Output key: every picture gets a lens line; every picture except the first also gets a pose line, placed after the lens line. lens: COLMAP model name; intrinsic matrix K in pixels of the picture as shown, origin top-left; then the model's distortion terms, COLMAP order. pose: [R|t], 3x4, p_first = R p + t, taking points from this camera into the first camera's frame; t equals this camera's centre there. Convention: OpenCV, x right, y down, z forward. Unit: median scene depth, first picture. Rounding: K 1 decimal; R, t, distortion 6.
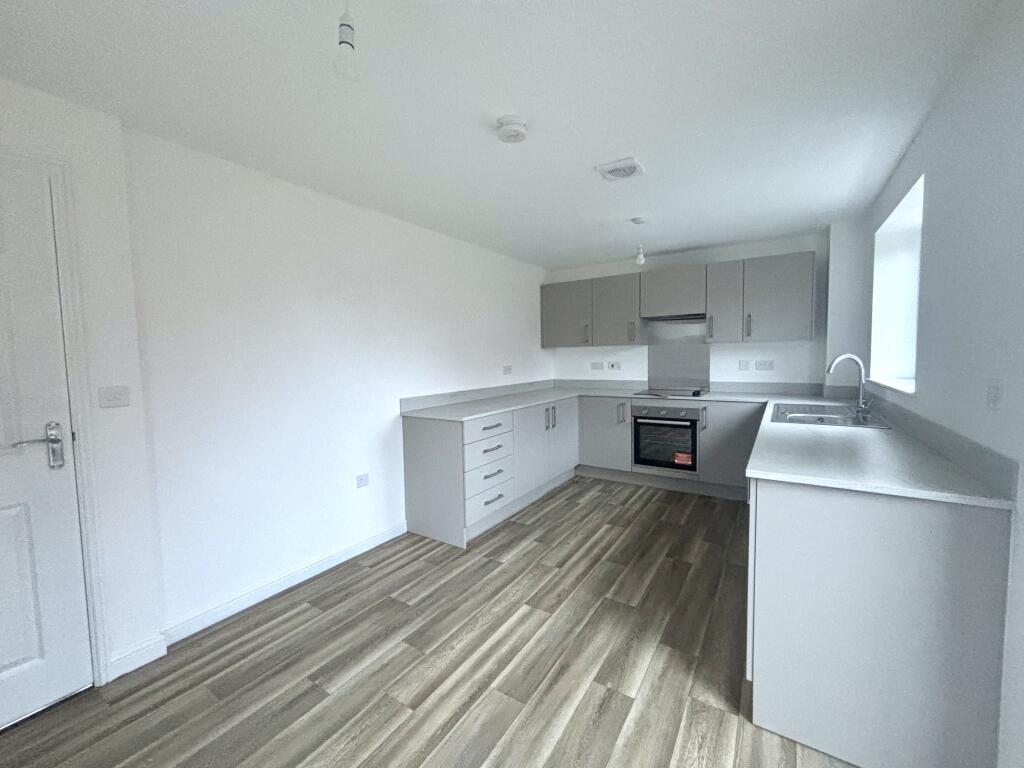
lens RADIAL K [[416.3, 0, 509.7], [0, 416.3, 380.7], [0, 0, 1]] dist [0.001704, 0.000229]
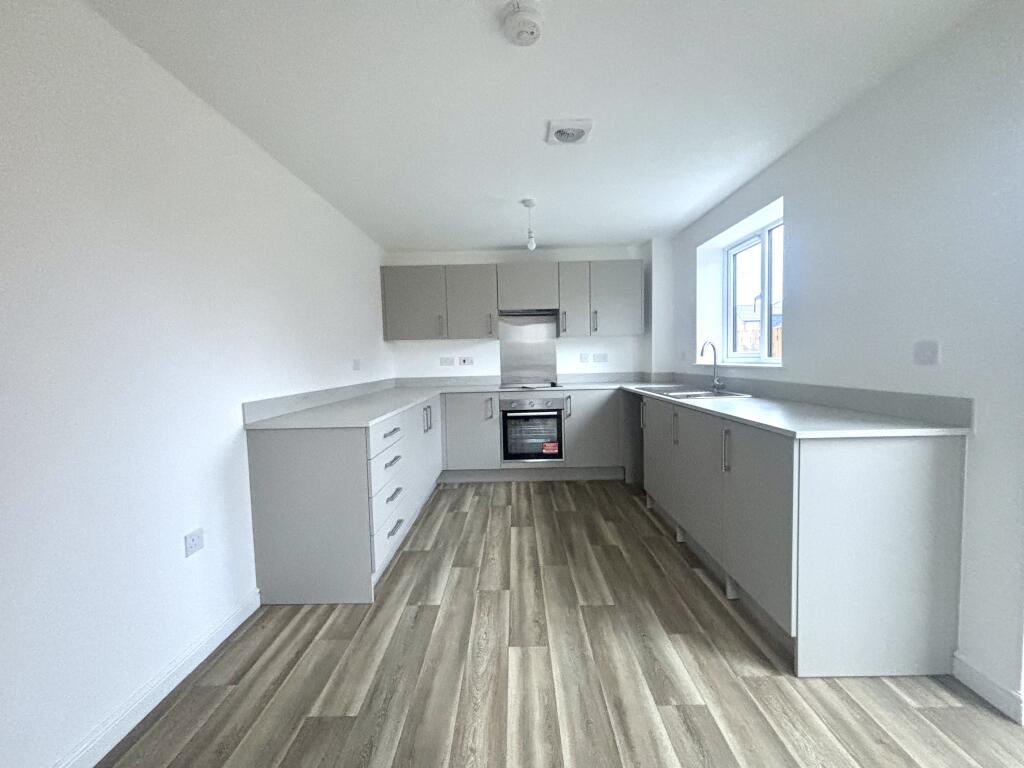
lens RADIAL K [[416.3, 0, 509.0], [0, 416.3, 380.9], [0, 0, 1]] dist [0.001704, 0.000229]
pose [[0.842464, -0.030447, 0.537892, -0.281106], [0.040847, 0.999138, -0.007421, 0.032710], [-0.537202, 0.028223, 0.842981, 0.247787]]
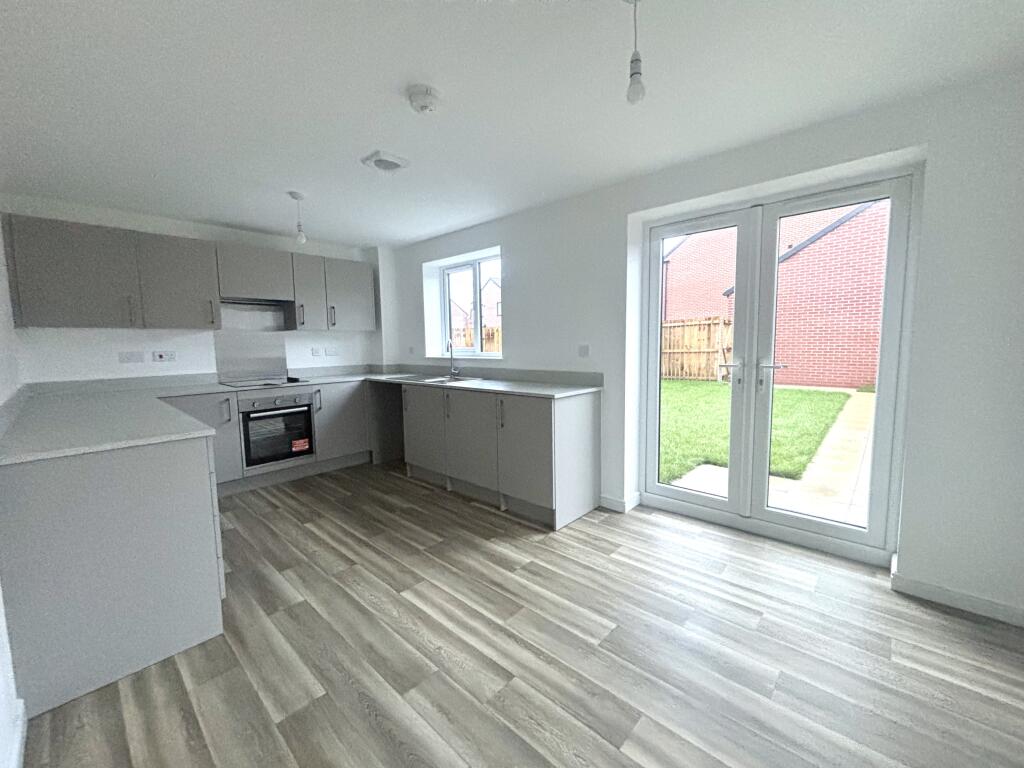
lens RADIAL K [[416.3, 0, 509.5], [0, 416.3, 380.6], [0, 0, 1]] dist [0.001704, 0.000229]
pose [[0.165691, -0.074174, 0.983384, -0.622382], [0.073826, 0.995302, 0.062634, 0.010034], [-0.983411, 0.062222, 0.170388, 0.426792]]
